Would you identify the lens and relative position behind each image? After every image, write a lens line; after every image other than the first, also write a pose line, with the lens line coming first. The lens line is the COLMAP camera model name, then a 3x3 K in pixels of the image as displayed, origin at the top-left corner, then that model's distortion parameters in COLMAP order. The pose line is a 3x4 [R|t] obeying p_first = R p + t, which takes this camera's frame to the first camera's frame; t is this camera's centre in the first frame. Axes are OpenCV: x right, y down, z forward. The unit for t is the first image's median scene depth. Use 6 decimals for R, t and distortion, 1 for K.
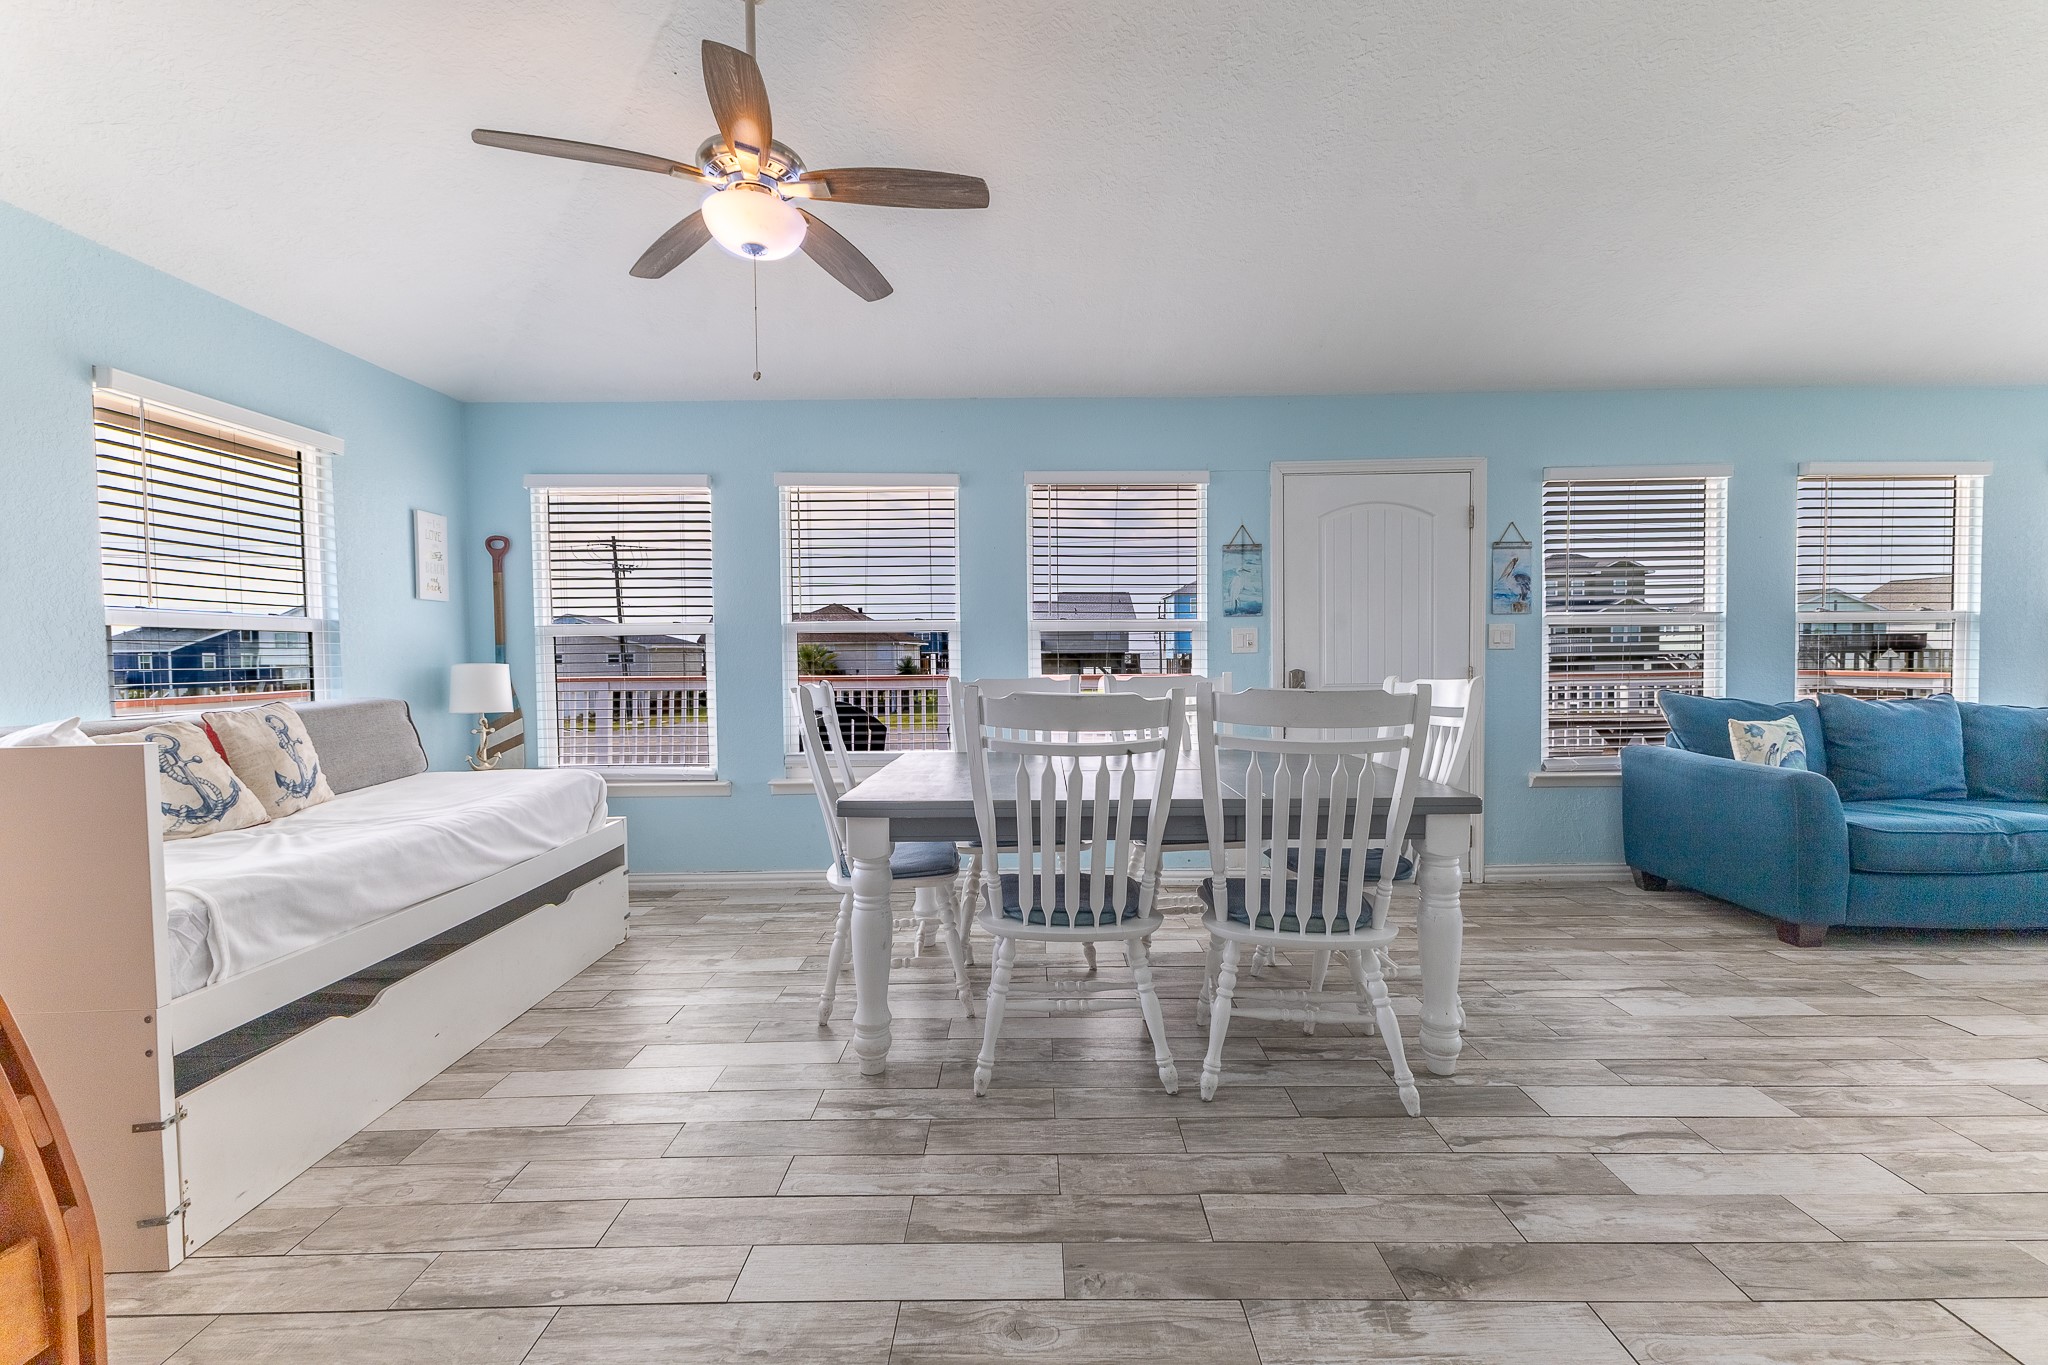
lens RADIAL K [[875.3, 0, 1026.6], [0, 875.3, 676.4], [0, 0, 1]] dist [0.010922, -0.000262]
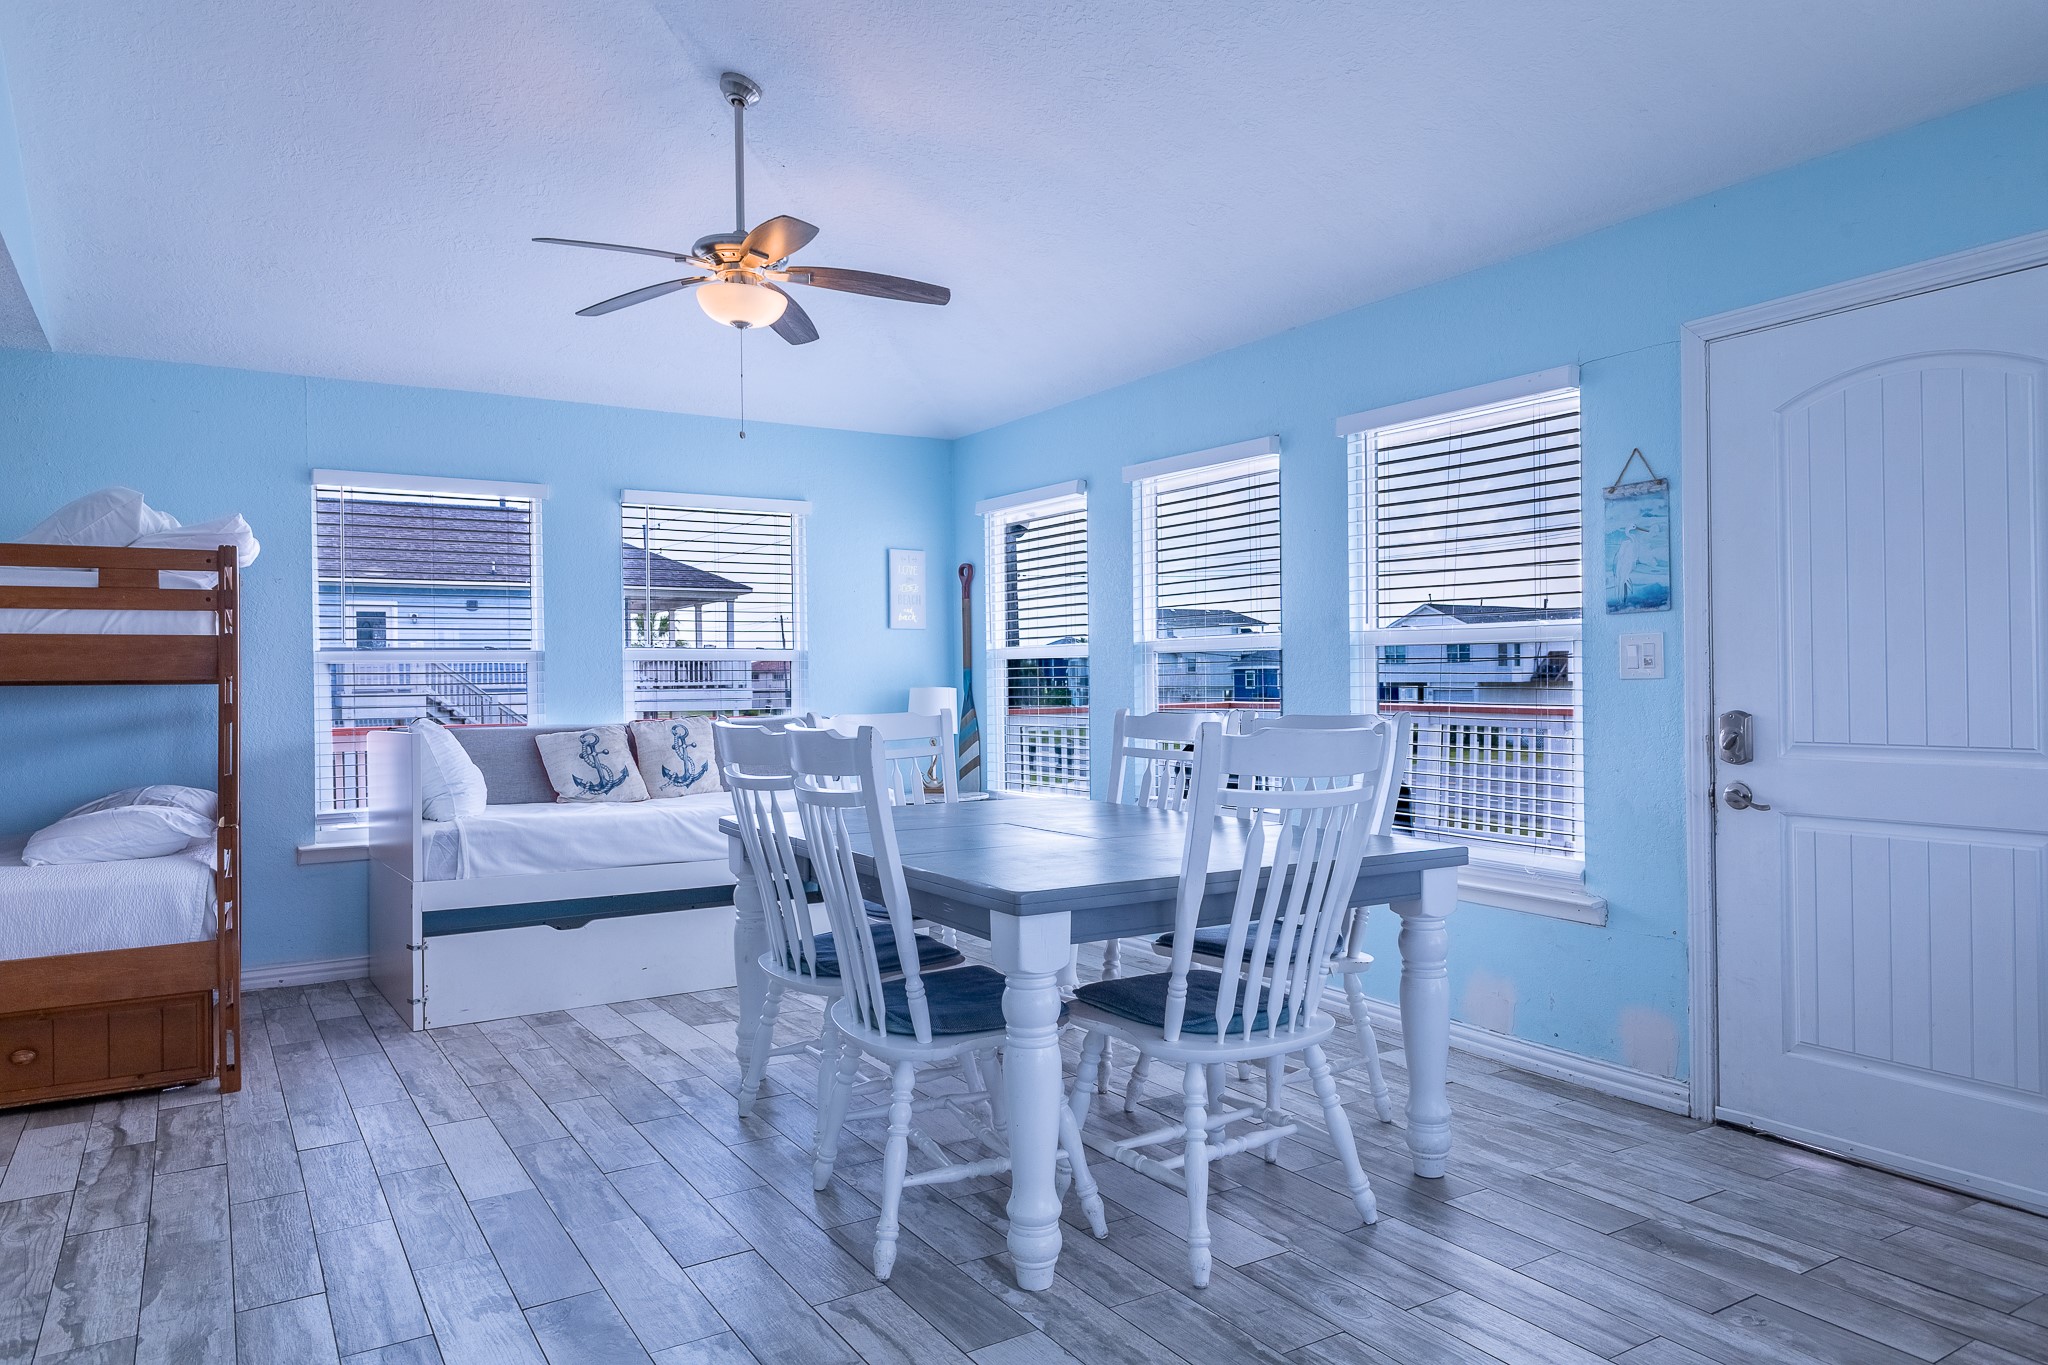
lens RADIAL K [[1310.2, 0, 1025.9], [0, 1310.2, 674.8], [0, 0, 1]] dist [0.030218, -0.027740]
pose [[0.540054, 0.000742, -0.841630, 1.278411], [-0.017537, 0.999792, -0.010372, -0.024126], [0.841448, 0.020361, 0.539955, 0.397075]]
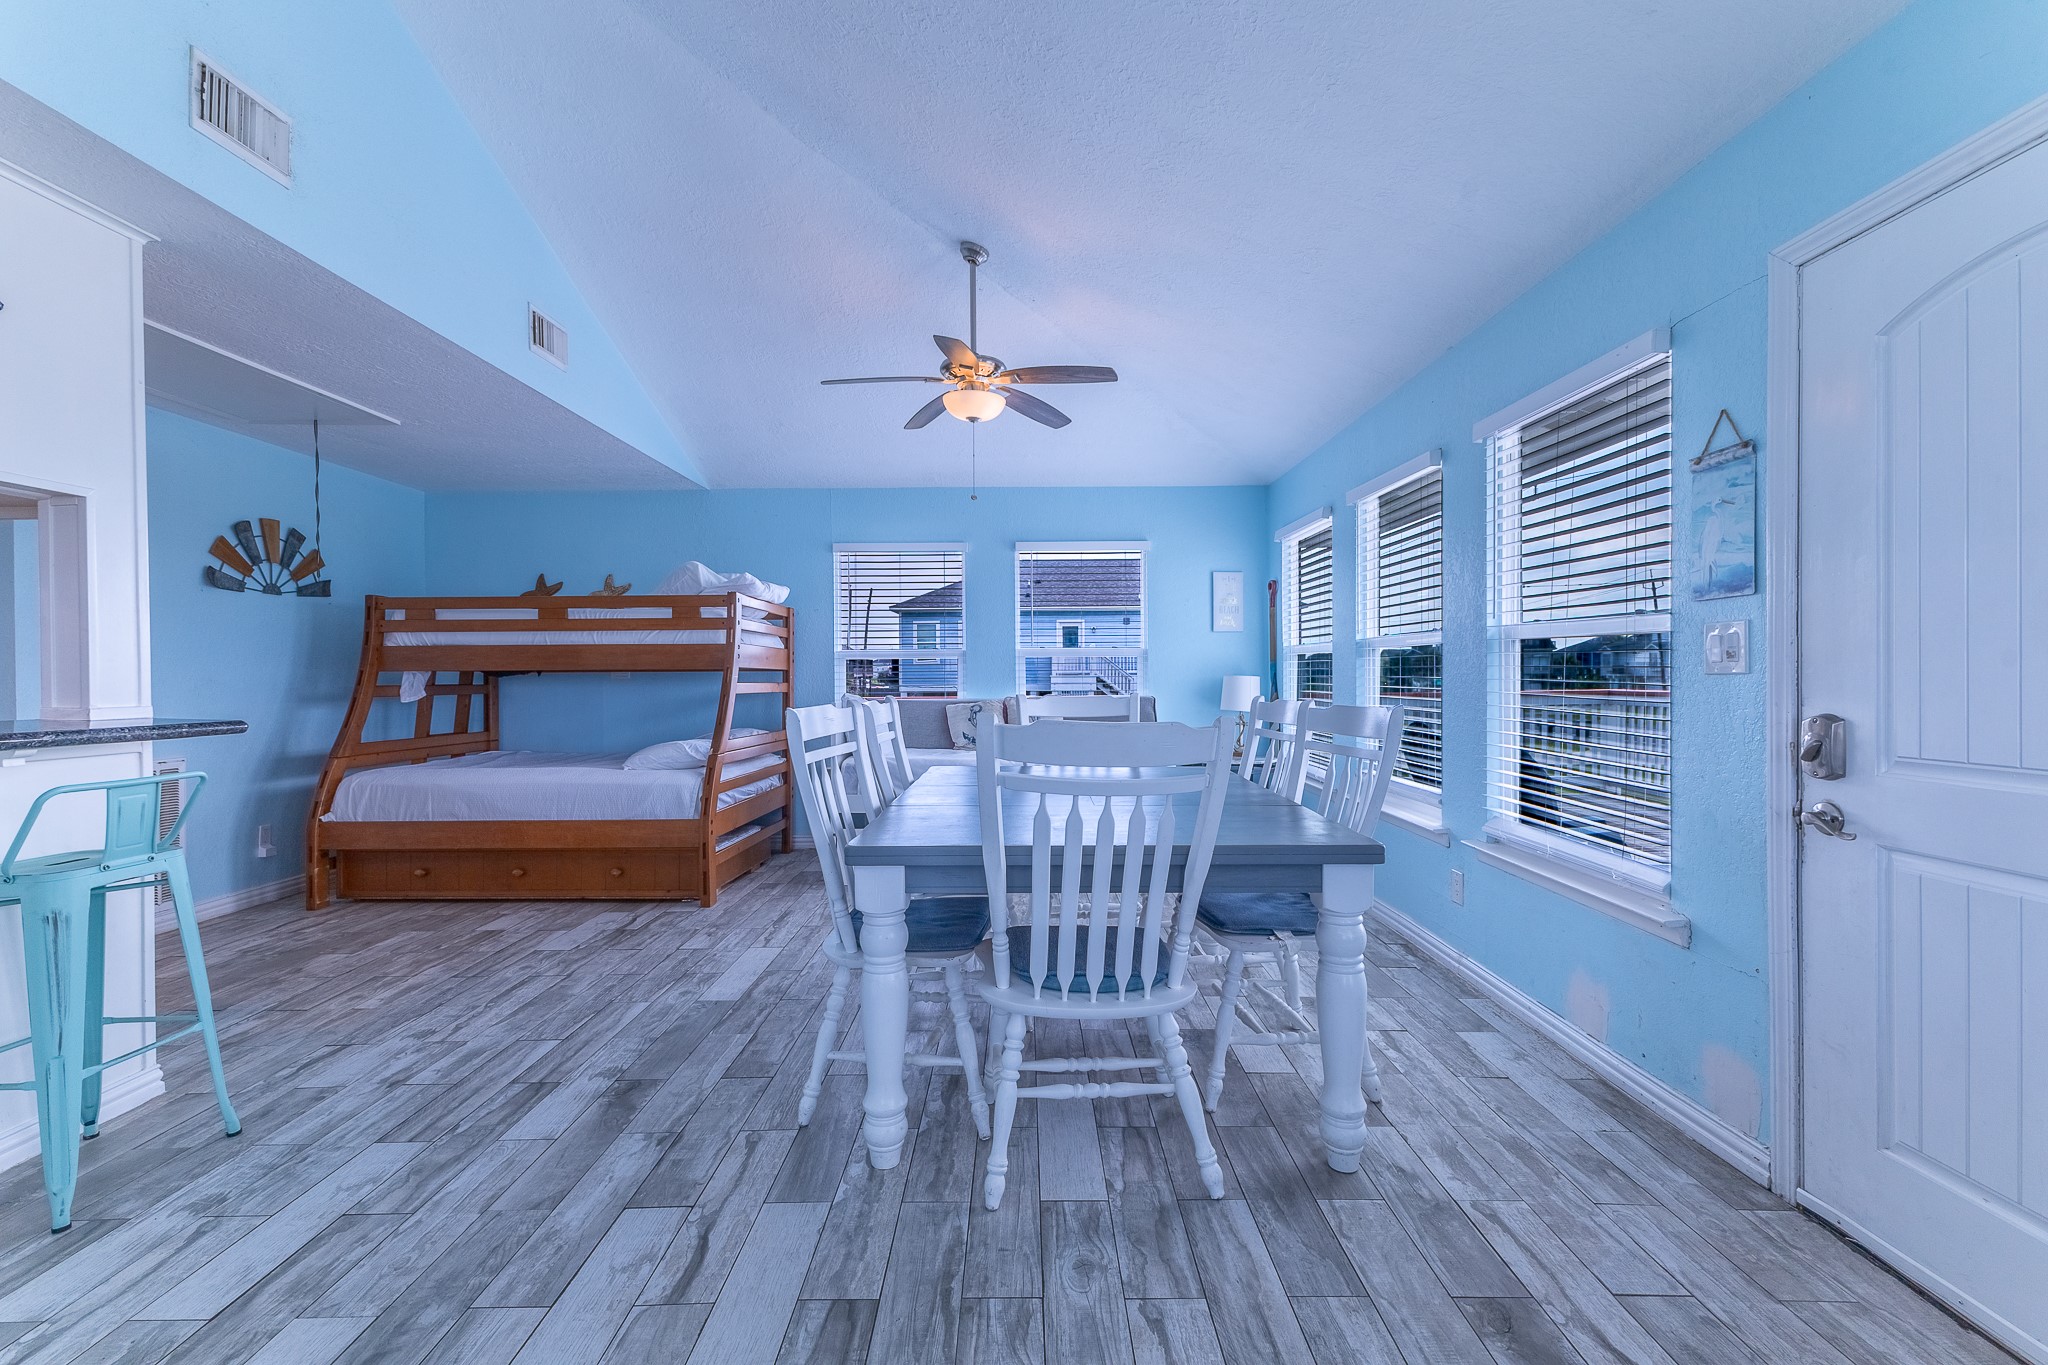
lens RADIAL K [[875.3, 0, 1026.6], [0, 875.3, 676.4], [0, 0, 1]] dist [0.010922, -0.000262]
pose [[0.014727, 0.015302, -0.999774, 1.260913], [-0.019682, 0.999694, 0.015011, -0.043443], [0.999698, 0.019457, 0.015024, 1.059202]]
